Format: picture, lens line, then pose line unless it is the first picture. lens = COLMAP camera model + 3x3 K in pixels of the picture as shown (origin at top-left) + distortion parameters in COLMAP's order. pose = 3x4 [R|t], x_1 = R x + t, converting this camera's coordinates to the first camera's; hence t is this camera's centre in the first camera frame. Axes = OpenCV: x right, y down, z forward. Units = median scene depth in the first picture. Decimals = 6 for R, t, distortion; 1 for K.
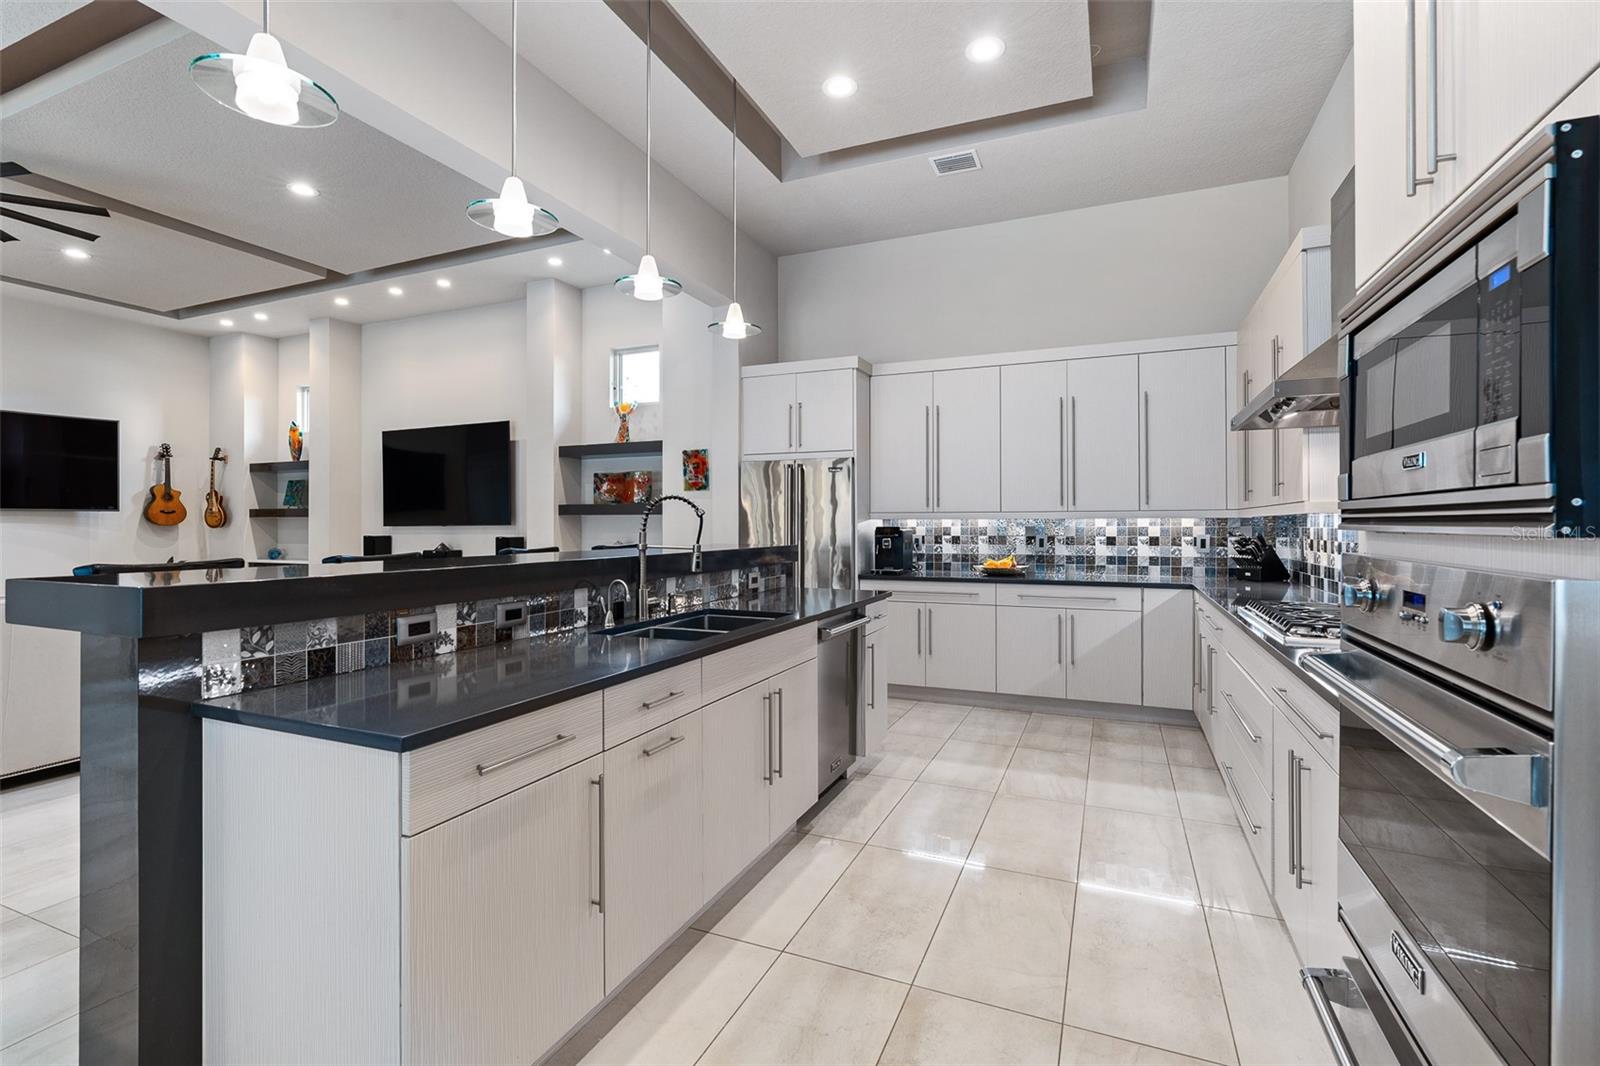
lens RADIAL K [[718.9, 0, 802.8], [0, 718.9, 521.9], [0, 0, 1]] dist [-0.005173, 0.002056]
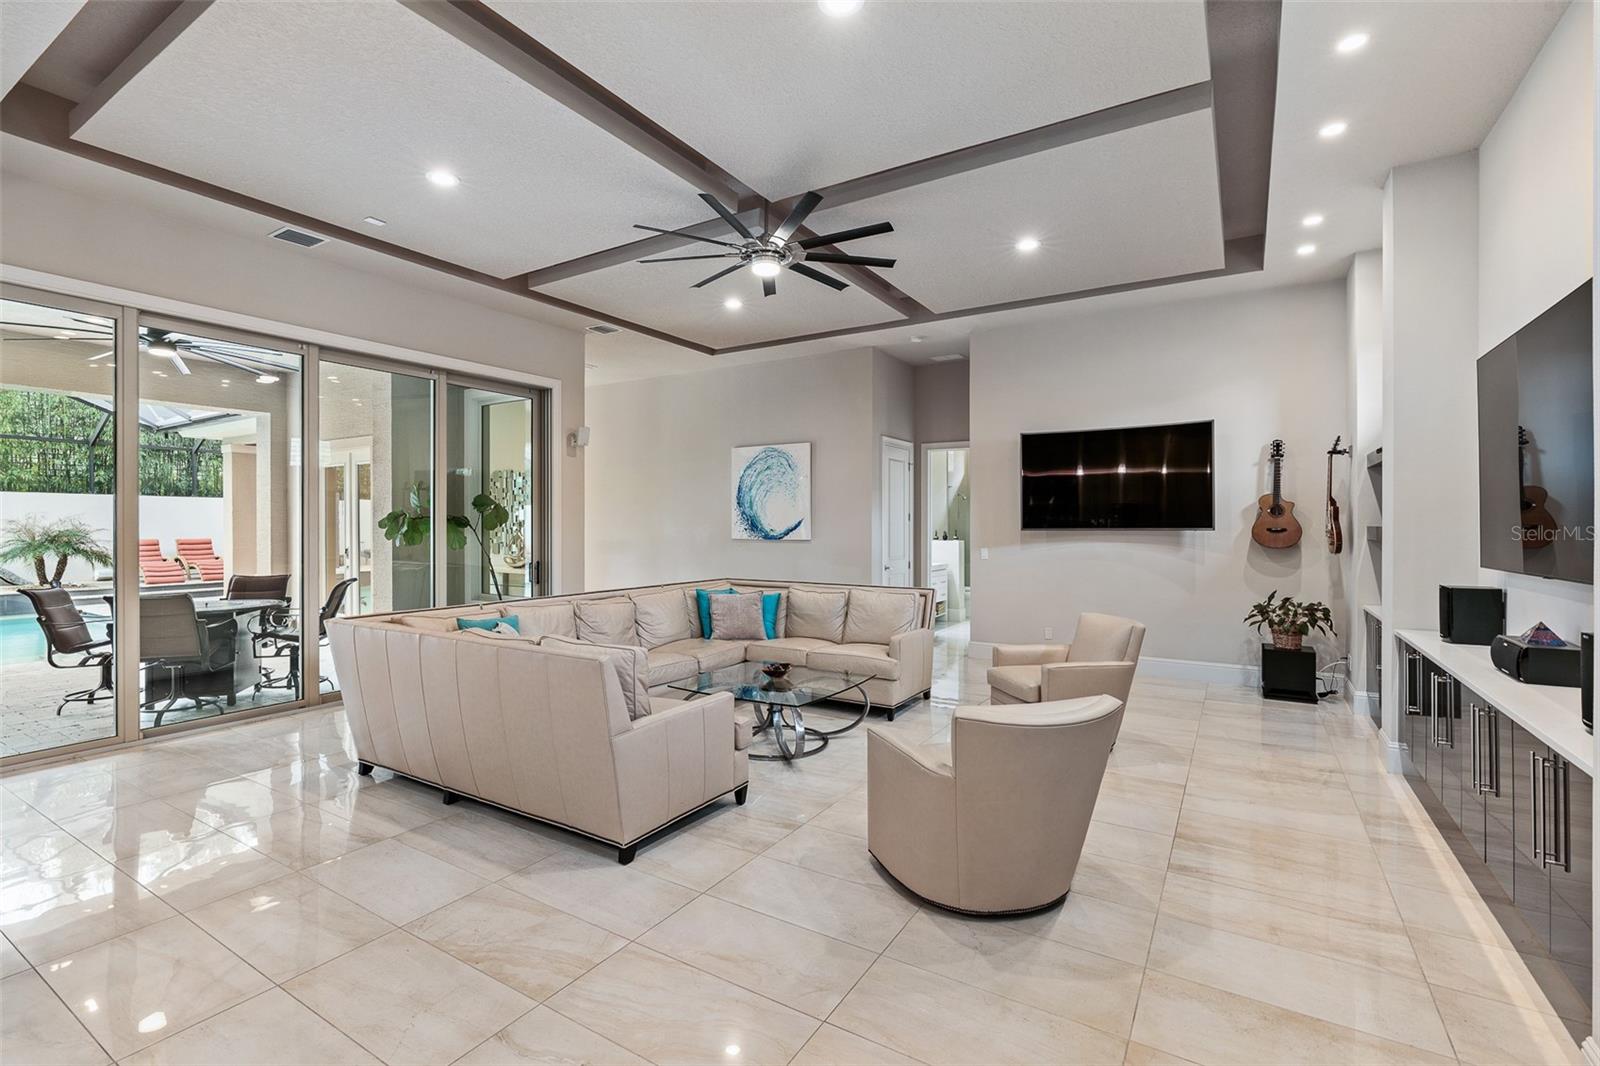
lens RADIAL K [[718.9, 0, 799.8], [0, 718.9, 521.1], [0, 0, 1]] dist [-0.005173, 0.002056]
pose [[-0.154123, -0.002126, -0.988049, -0.095088], [-0.000785, 0.999998, -0.002030, -0.032024], [0.988051, 0.000463, -0.154124, 0.921058]]
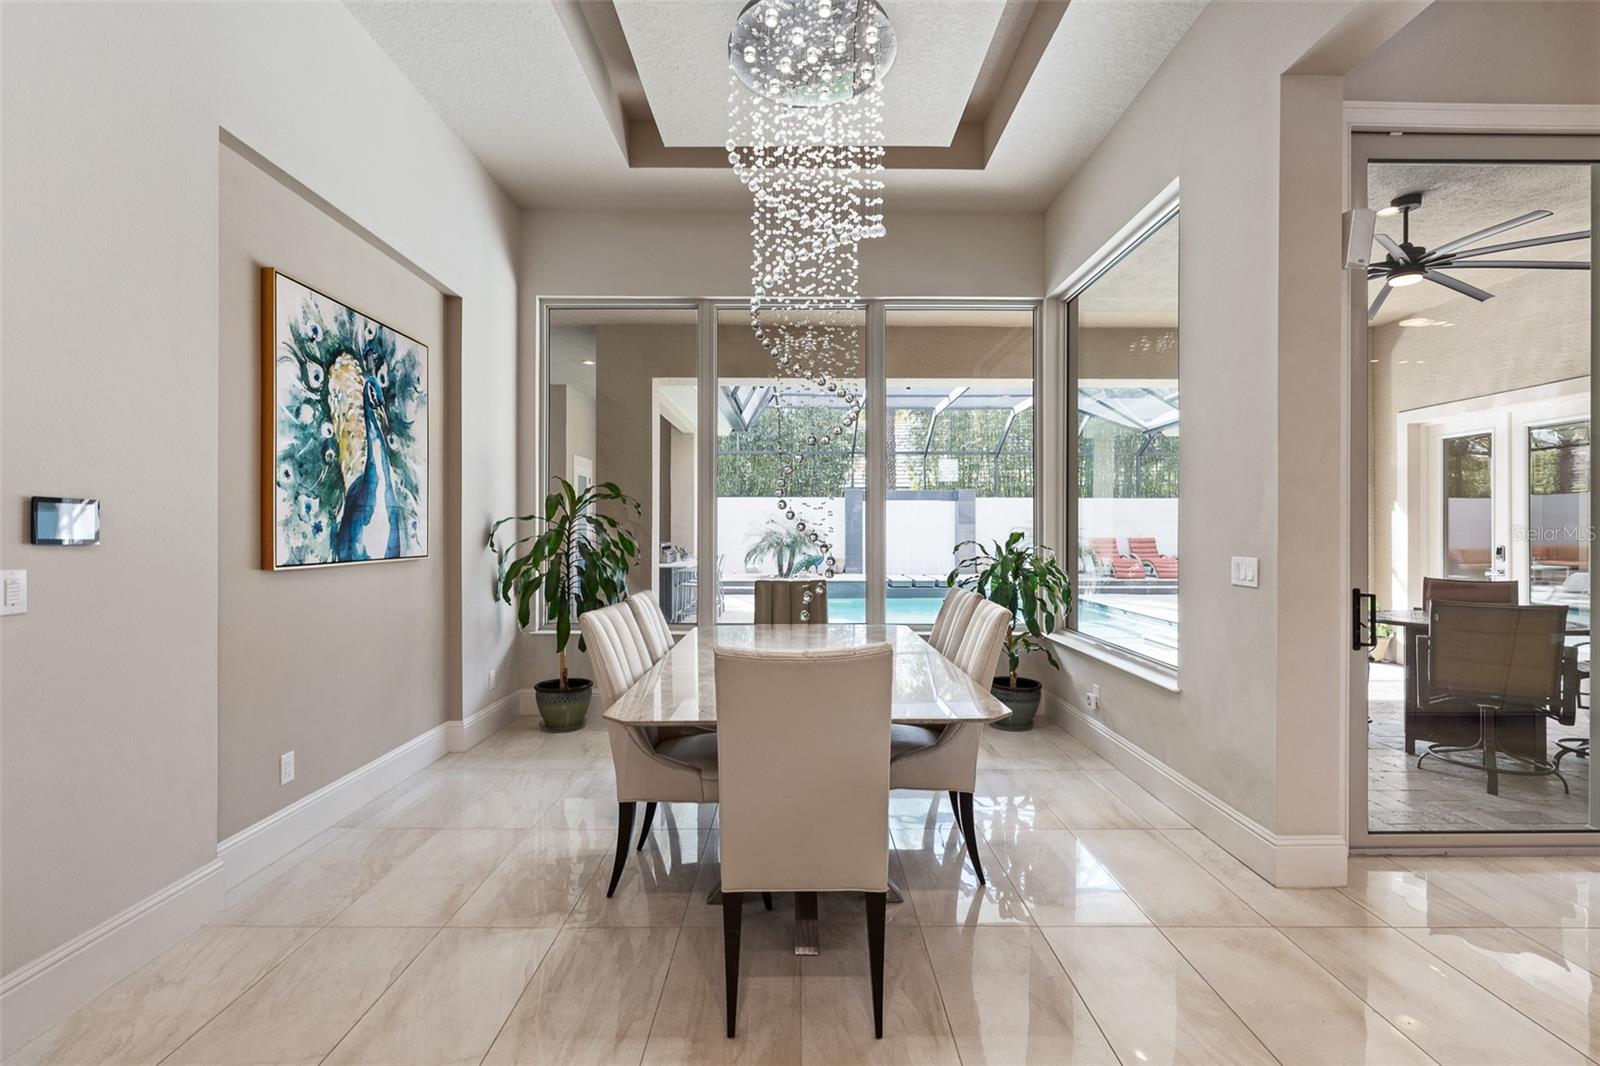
lens RADIAL K [[718.9, 0, 799.9], [0, 718.9, 530.1], [0, 0, 1]] dist [-0.005173, 0.002056]
pose [[-0.918745, 0.001737, -0.394847, -0.042251], [0.000834, 0.999997, 0.002458, -0.002650], [0.394850, 0.001929, -0.918744, 0.238772]]
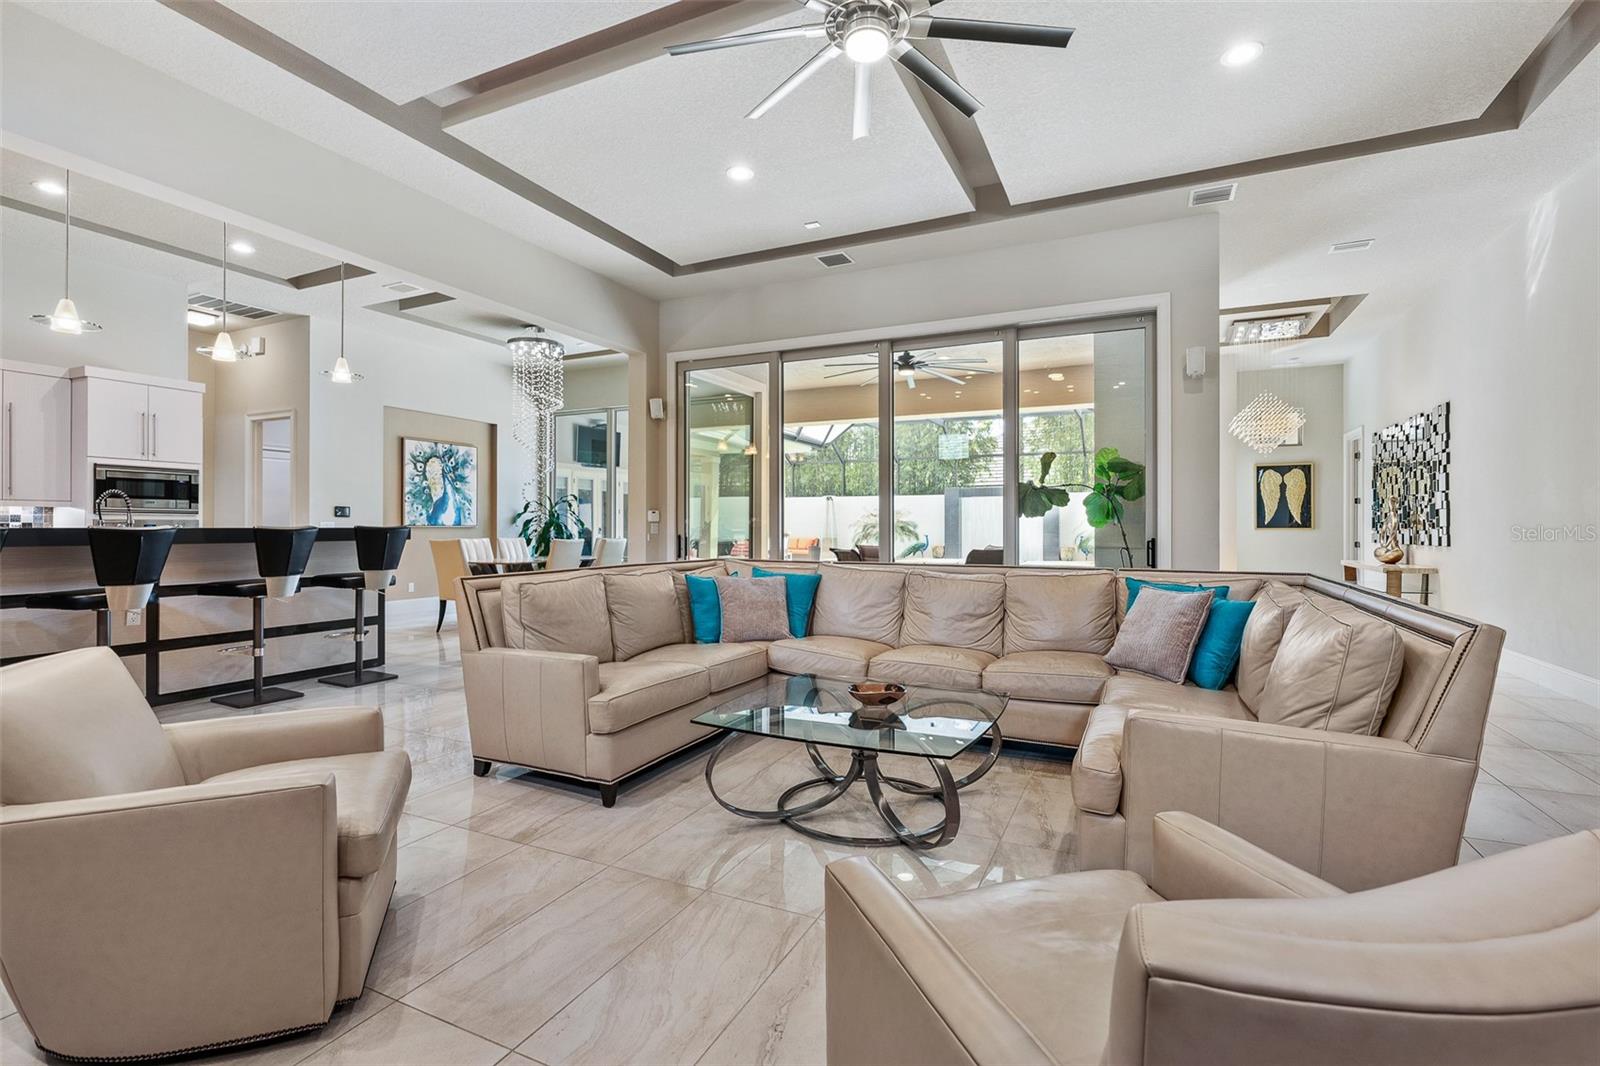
lens RADIAL K [[718.9, 0, 803.2], [0, 718.9, 528.4], [0, 0, 1]] dist [-0.005173, 0.002056]
pose [[-0.999074, 0.000061, 0.043035, -0.919182], [0.000248, 0.999991, 0.004344, 0.023228], [-0.043034, 0.004351, -0.999064, 1.289676]]
